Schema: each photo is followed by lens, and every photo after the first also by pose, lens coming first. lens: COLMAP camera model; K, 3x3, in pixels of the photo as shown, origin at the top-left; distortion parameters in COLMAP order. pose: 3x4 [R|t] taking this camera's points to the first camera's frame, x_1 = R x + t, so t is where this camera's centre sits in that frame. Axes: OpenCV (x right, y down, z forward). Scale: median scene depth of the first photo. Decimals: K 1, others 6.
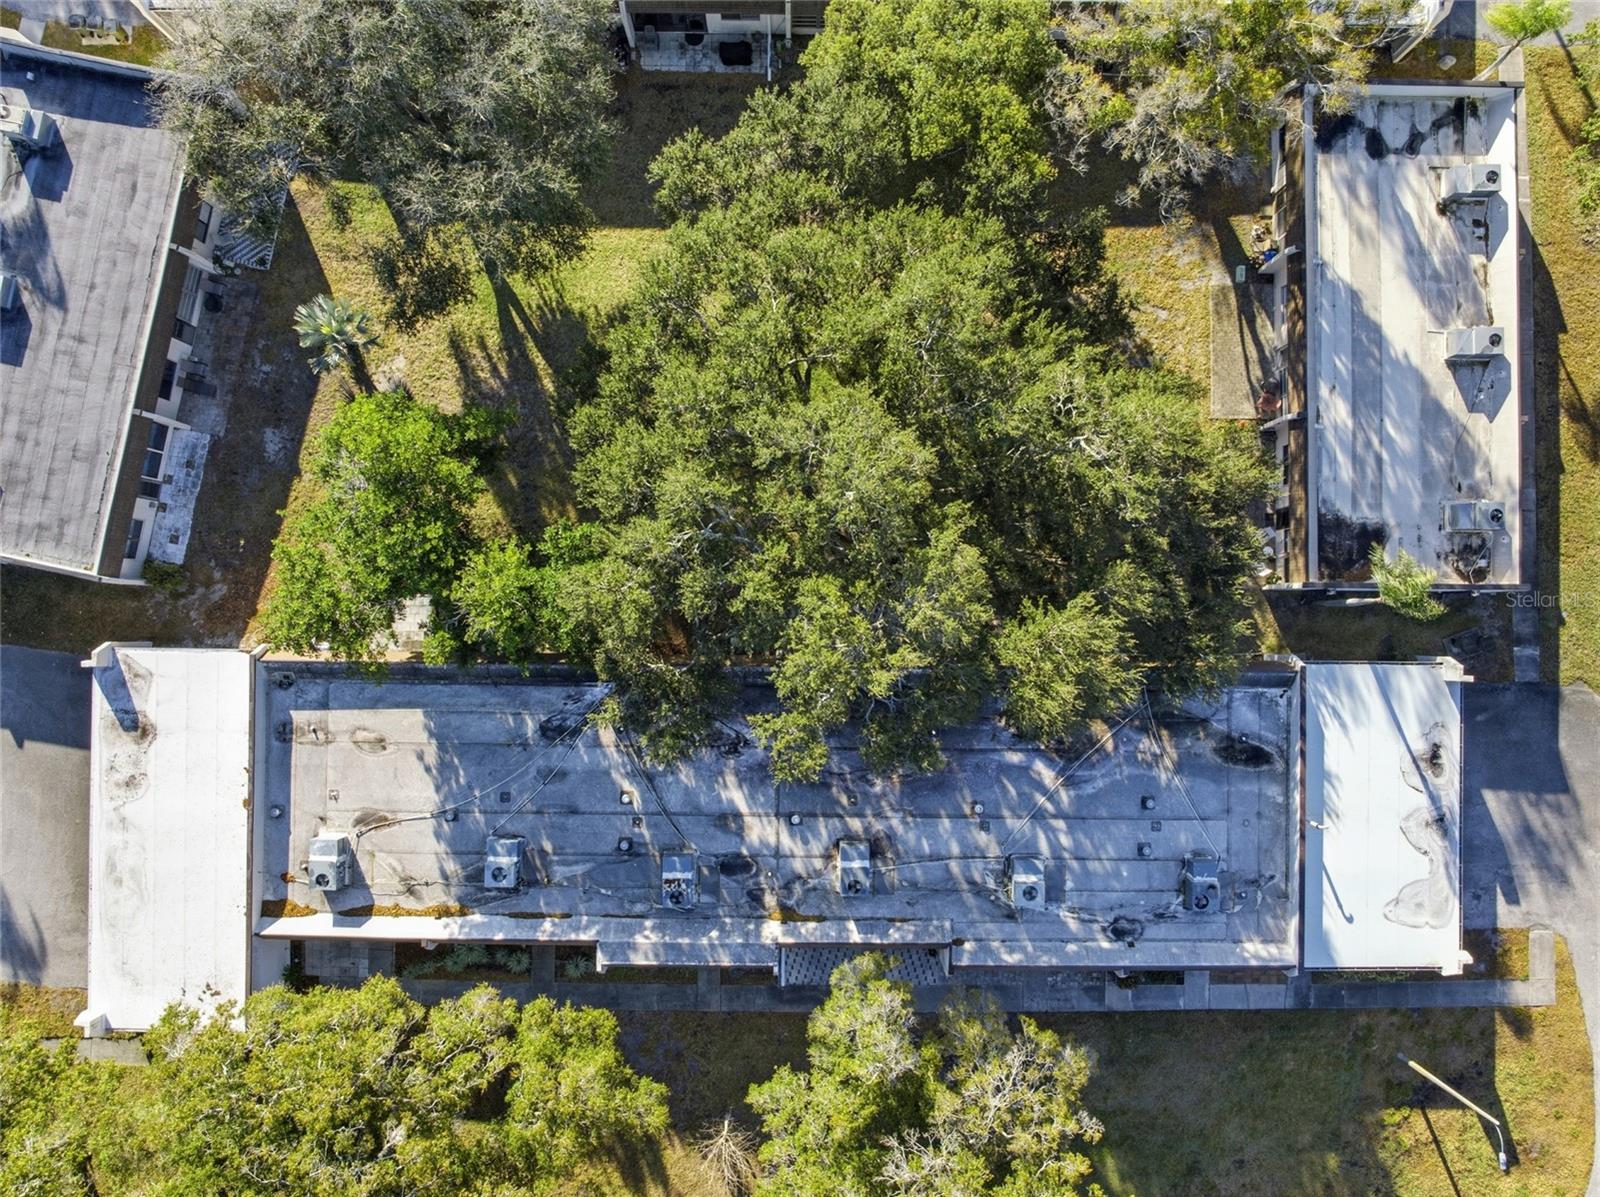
lens RADIAL K [[1134.7, 0, 781.5], [0, 1134.7, 581.0], [0, 0, 1]] dist [-0.026219, -0.005871]
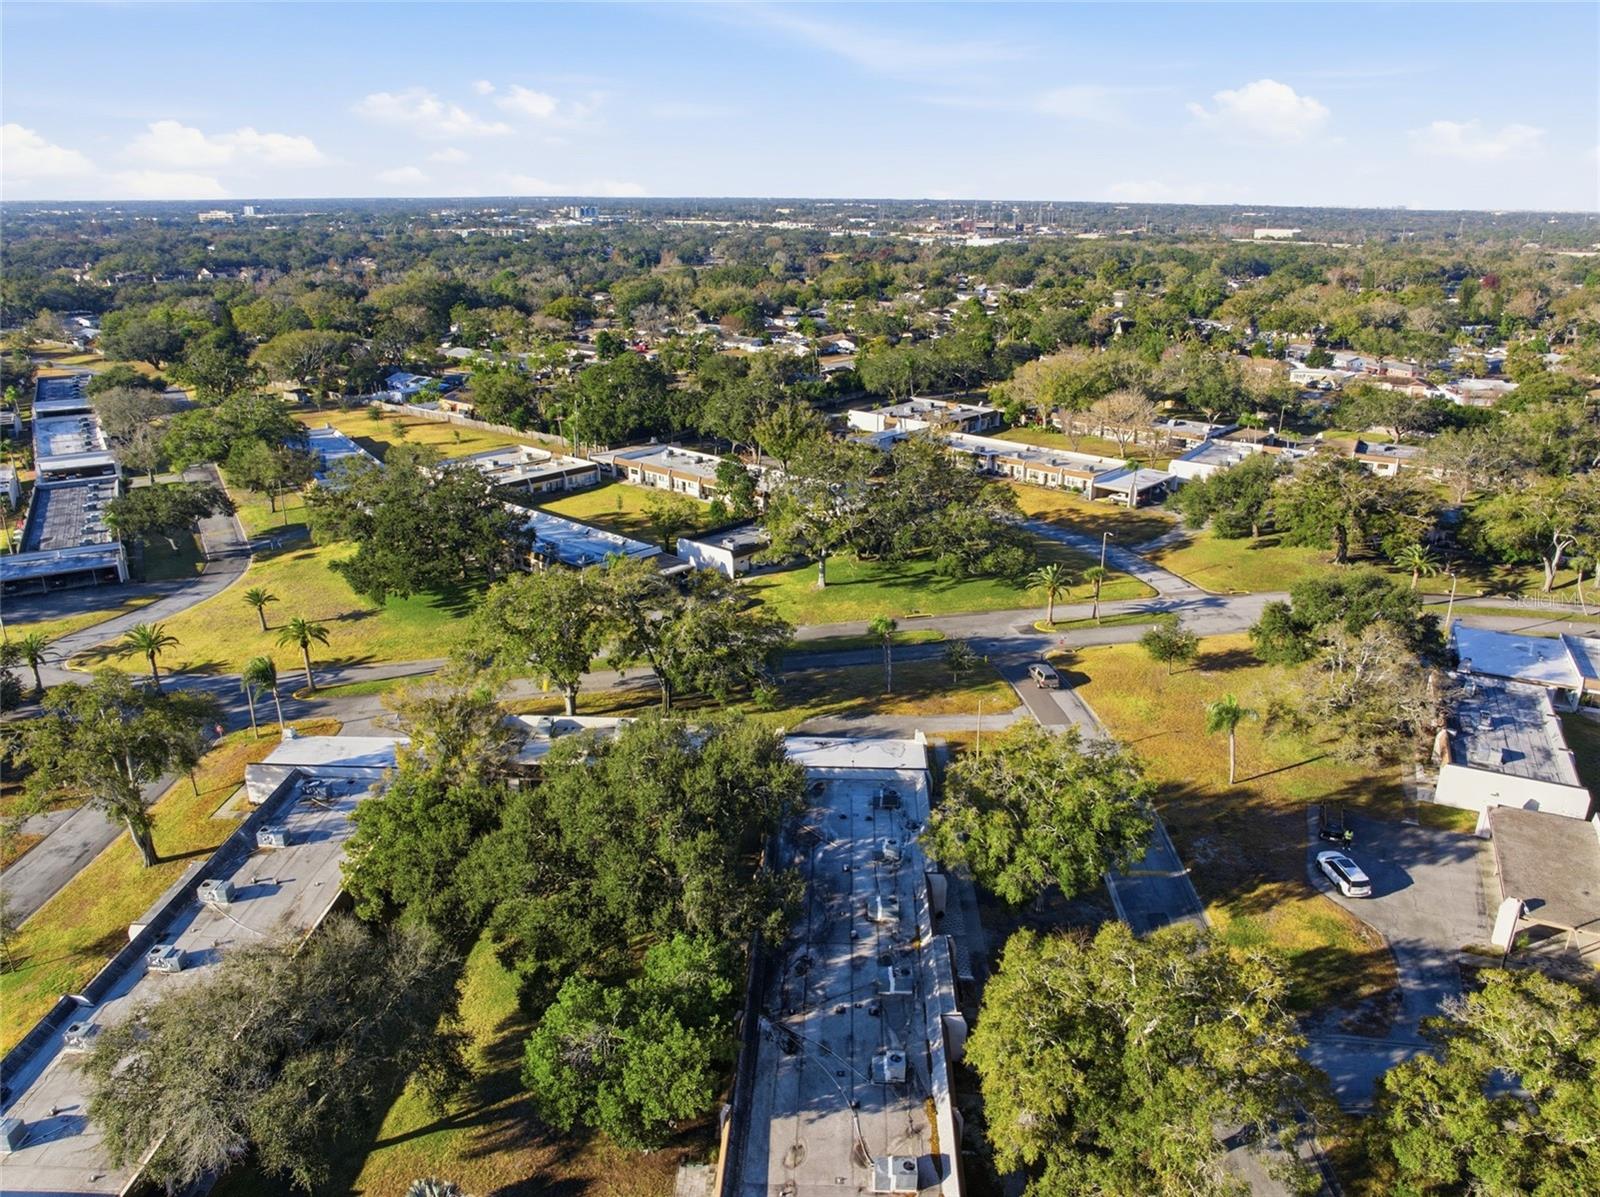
lens RADIAL K [[1111.6, 0, 800.0], [0, 1111.6, 598.5], [0, 0, 1]] dist [-0.029118, 0.002352]
pose [[0.040006, -0.345255, 0.937656, -1.262423], [0.998514, 0.048571, -0.024718, 0.146561], [-0.037009, 0.937251, 0.346685, 0.034670]]
